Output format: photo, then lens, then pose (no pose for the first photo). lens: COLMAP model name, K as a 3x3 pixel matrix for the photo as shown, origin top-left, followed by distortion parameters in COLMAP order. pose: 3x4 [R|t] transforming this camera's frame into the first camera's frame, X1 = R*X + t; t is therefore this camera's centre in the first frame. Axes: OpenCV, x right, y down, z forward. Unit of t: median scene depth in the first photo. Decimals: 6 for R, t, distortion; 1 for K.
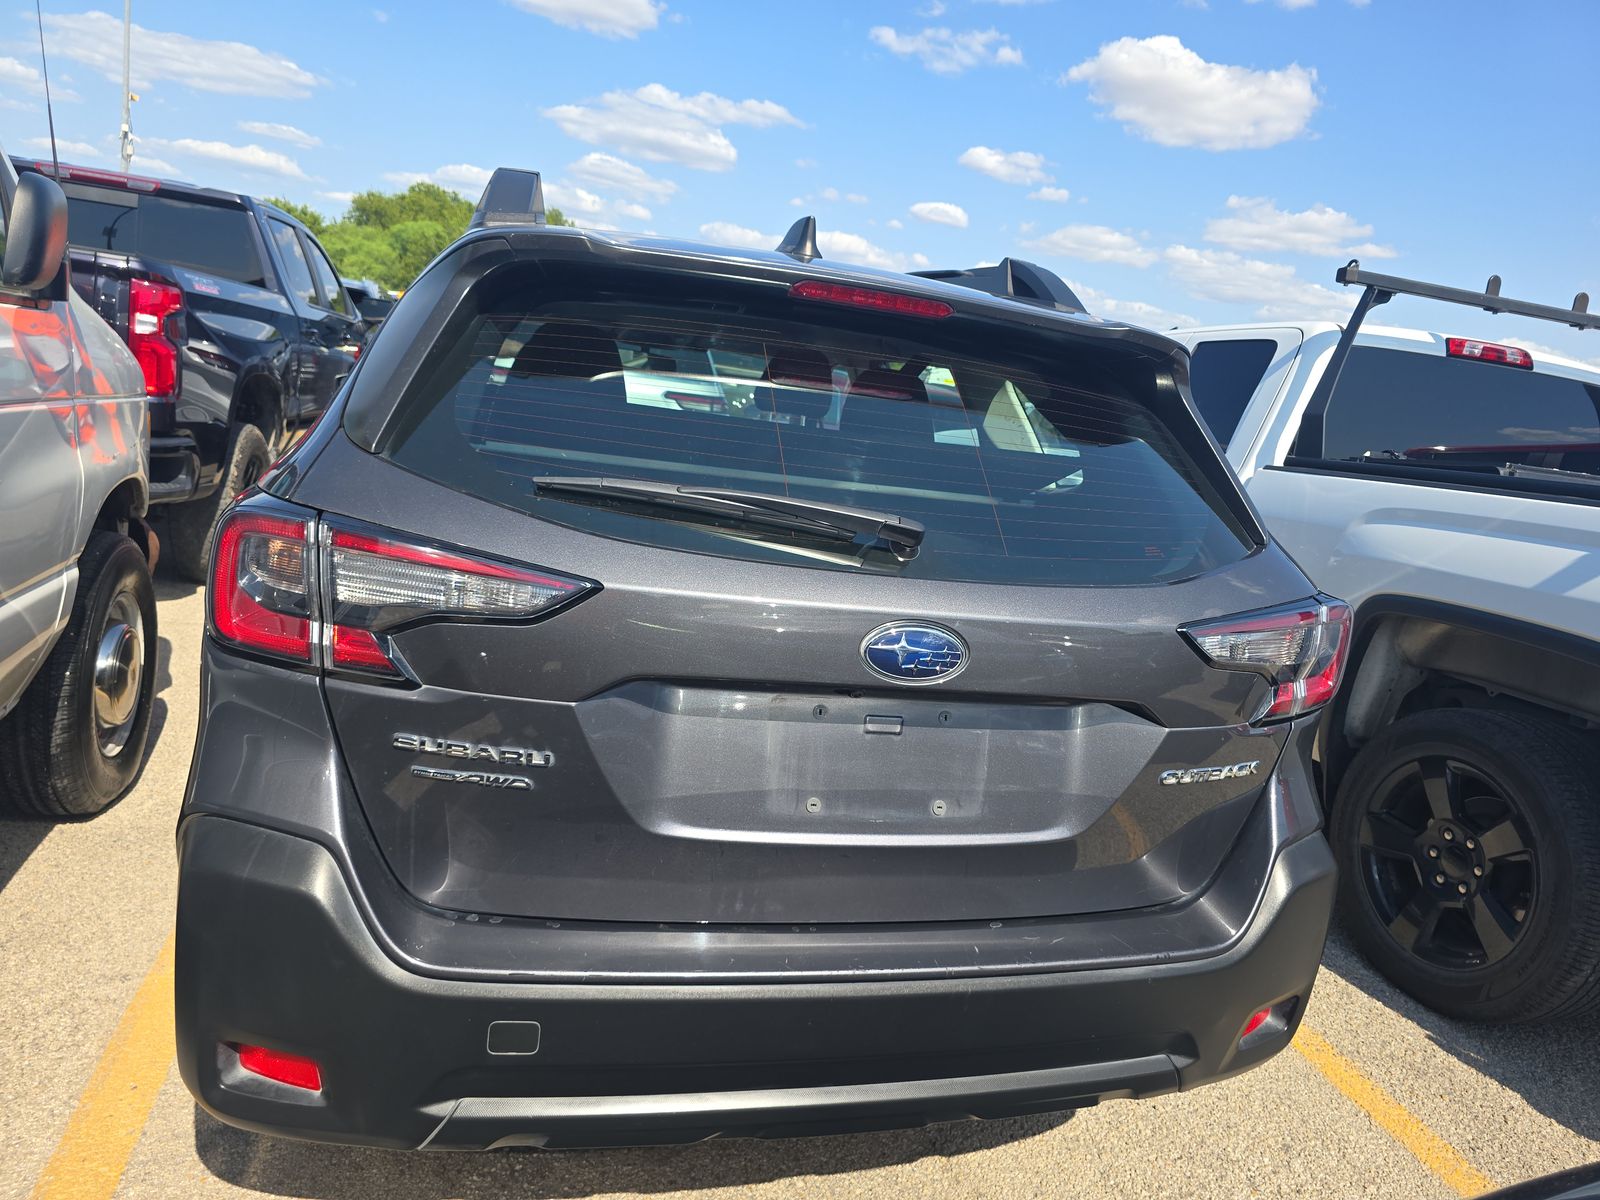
lens RADIAL K [[1087.9, 0, 816.4], [0, 1087.9, 609.3], [0, 0, 1]] dist [0.028388, -0.022420]
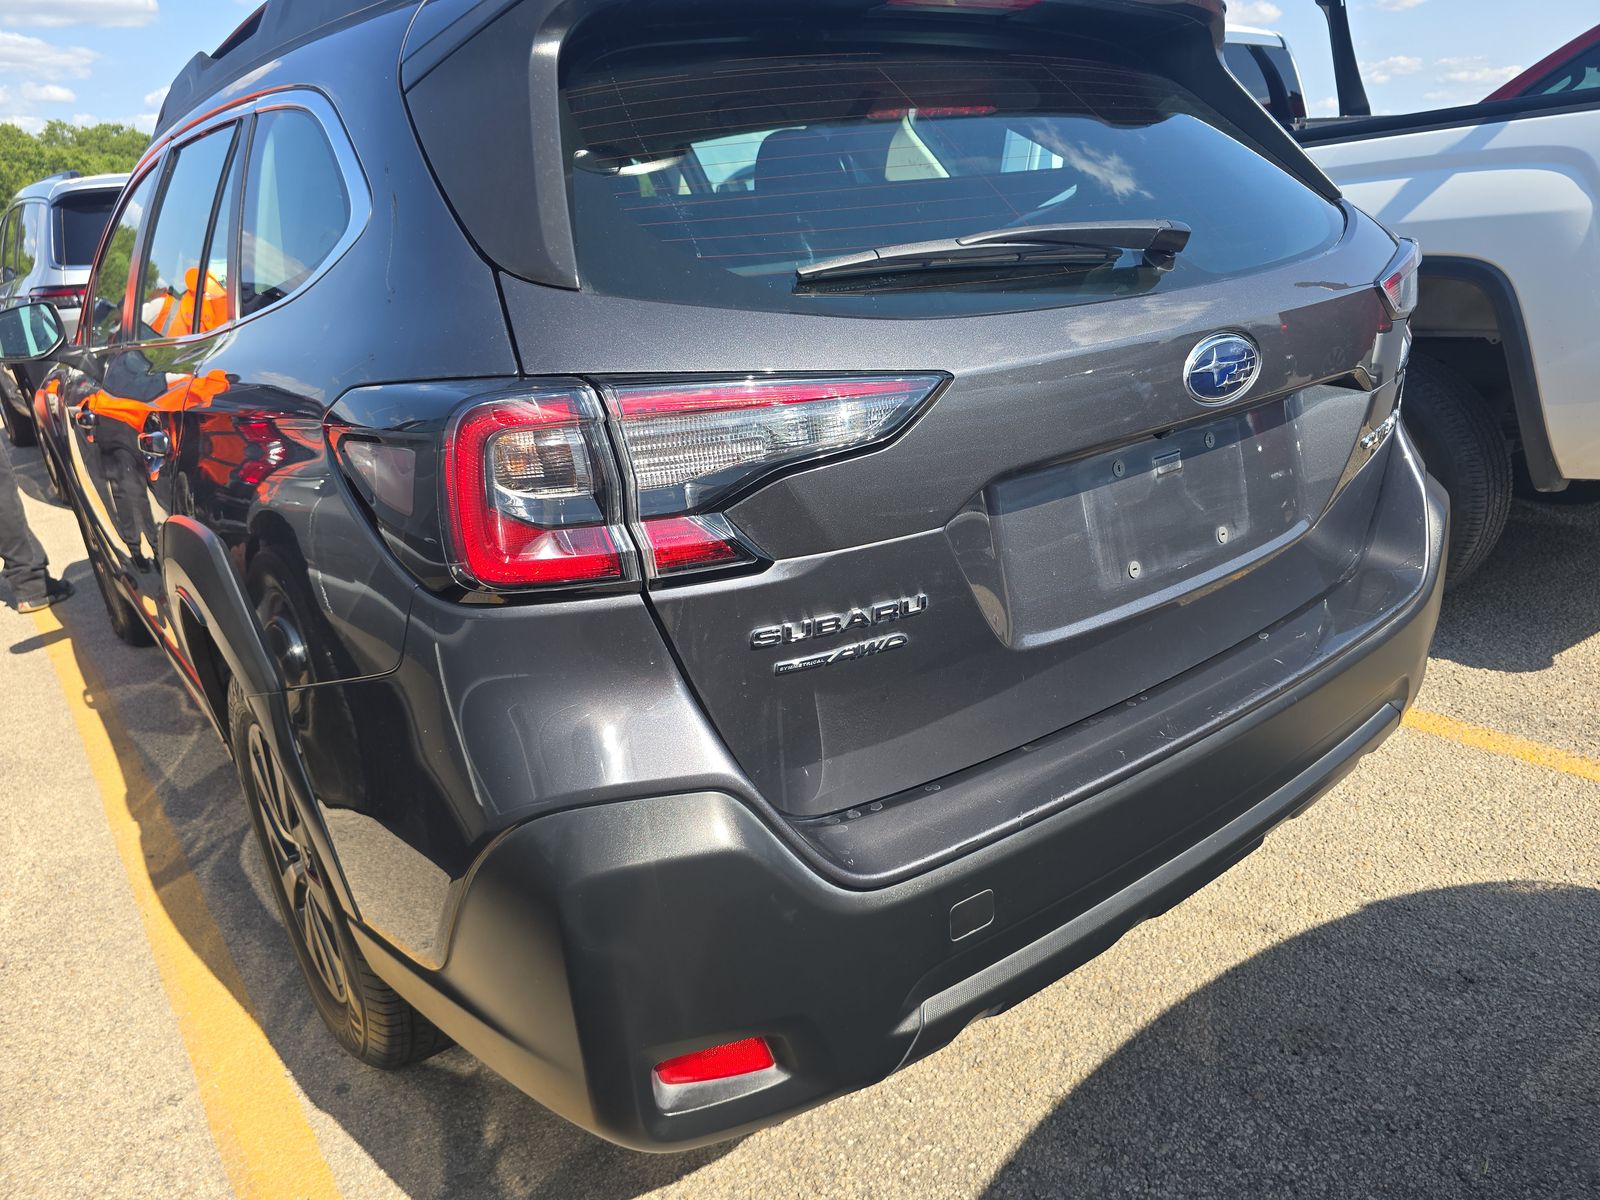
lens RADIAL K [[1087.9, 0, 799.4], [0, 1087.9, 606.0], [0, 0, 1]] dist [0.028388, -0.022420]
pose [[0.906604, -0.317543, 0.277912, -0.553022], [0.273204, 0.943618, 0.186934, -0.039624], [-0.321603, -0.093548, 0.942242, 0.243996]]
